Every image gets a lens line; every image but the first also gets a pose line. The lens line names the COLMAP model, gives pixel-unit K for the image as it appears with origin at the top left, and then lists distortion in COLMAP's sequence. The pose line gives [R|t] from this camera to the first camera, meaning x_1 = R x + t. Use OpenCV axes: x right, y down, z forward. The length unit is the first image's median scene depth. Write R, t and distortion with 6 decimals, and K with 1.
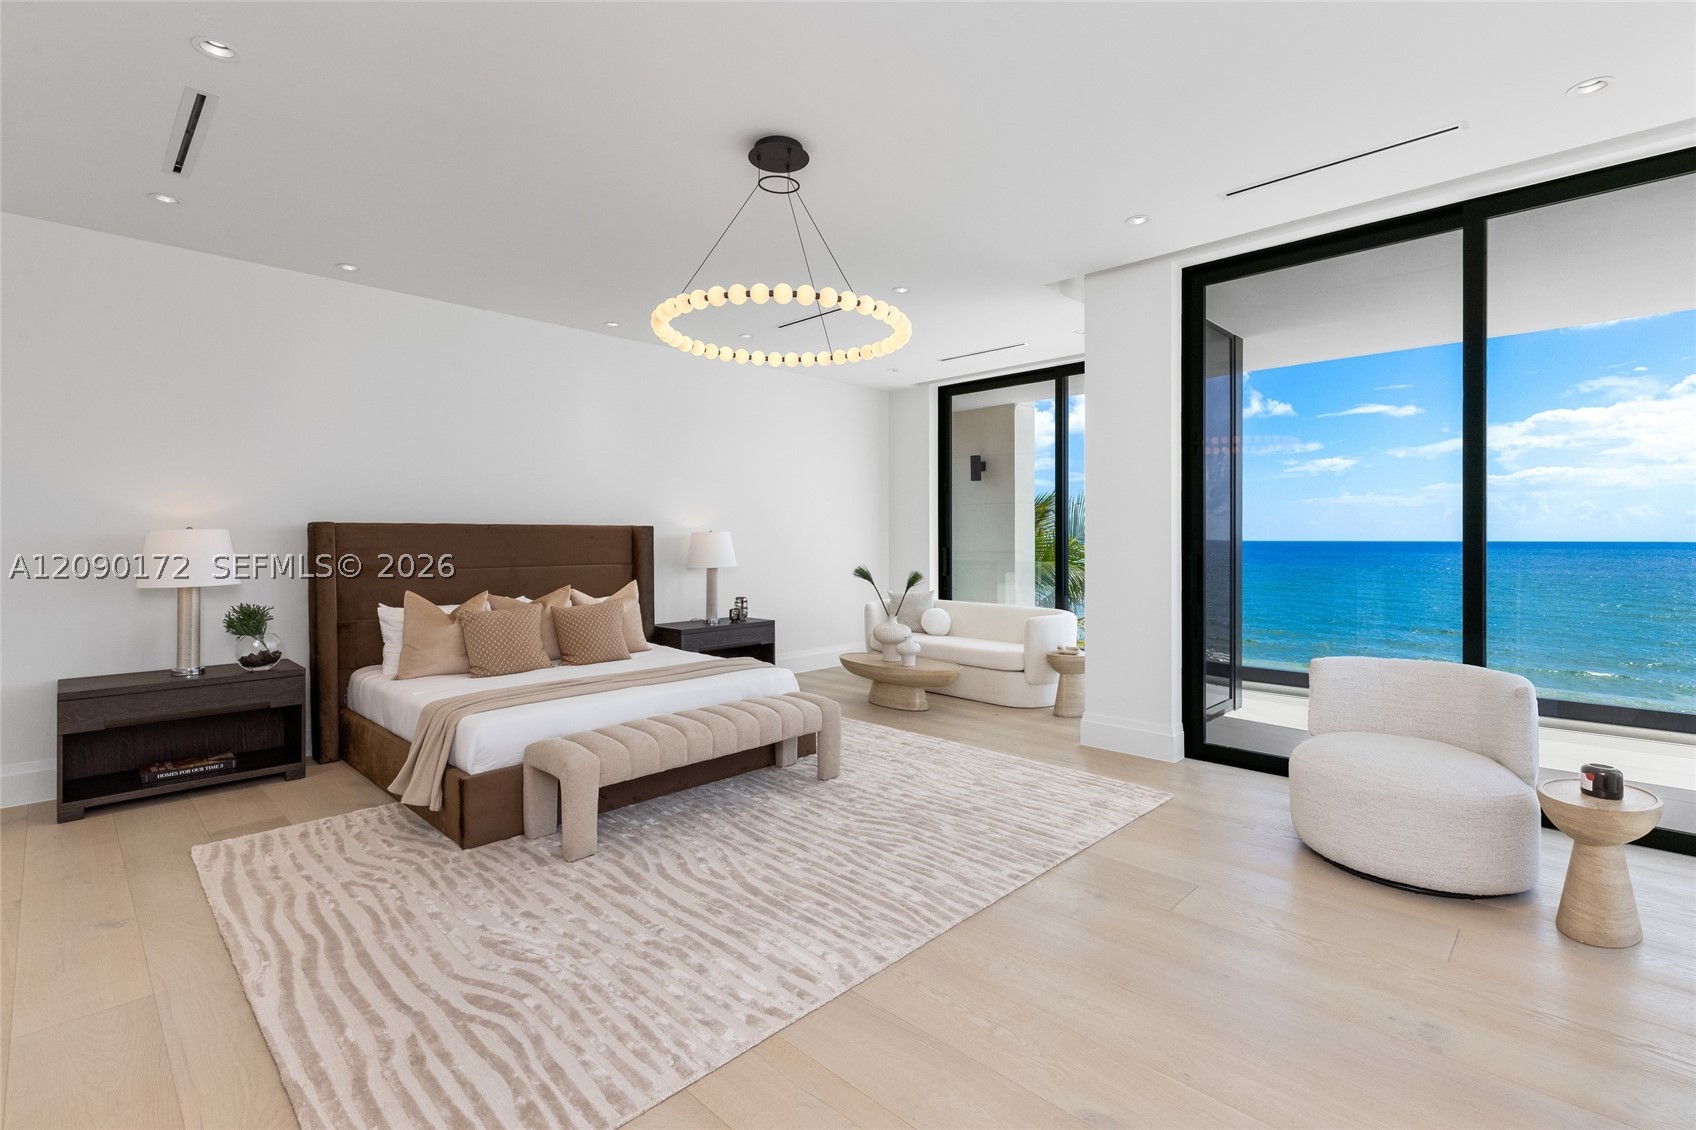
lens RADIAL K [[786.6, 0, 850.3], [0, 786.6, 555.1], [0, 0, 1]] dist [-0.003180, 0.000594]
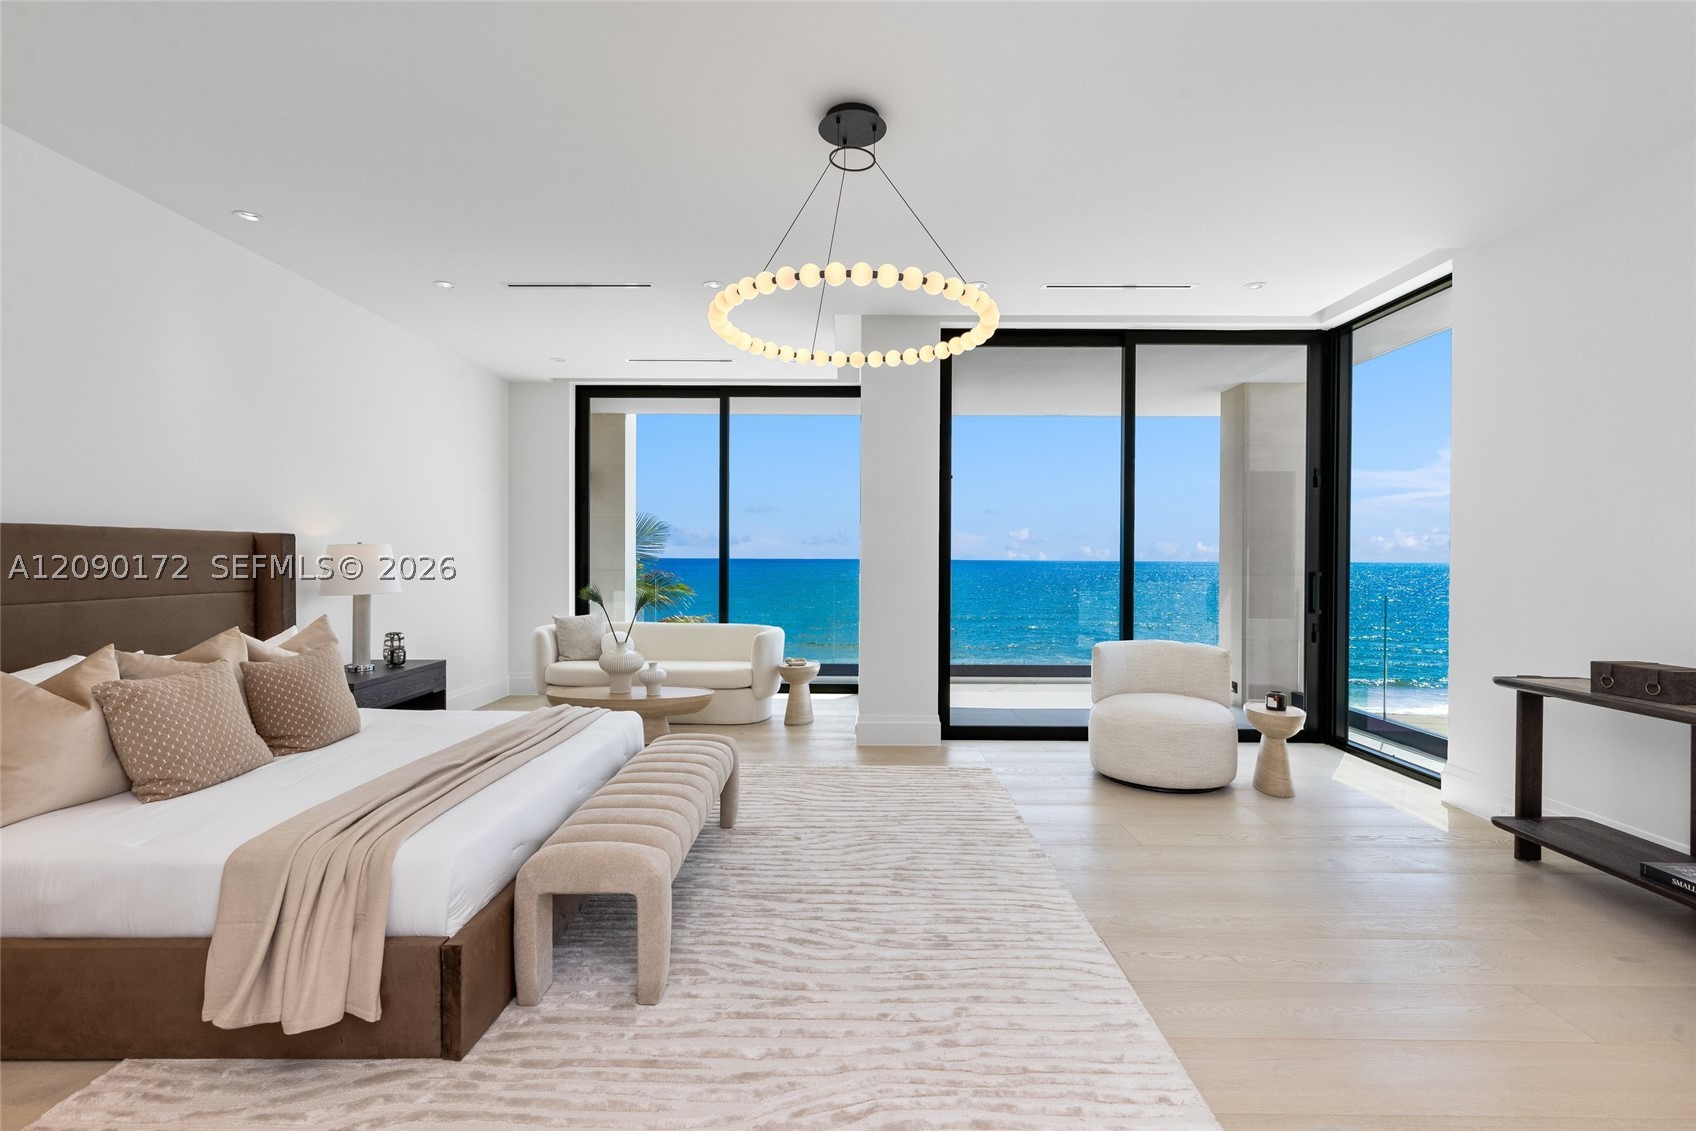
lens RADIAL K [[786.6, 0, 846.8], [0, 786.6, 561.7], [0, 0, 1]] dist [-0.003180, 0.000594]
pose [[0.714621, -0.001815, 0.699510, -0.604722], [0.010929, 0.999904, -0.008571, -0.004114], [-0.699427, 0.013770, 0.714572, 0.298494]]
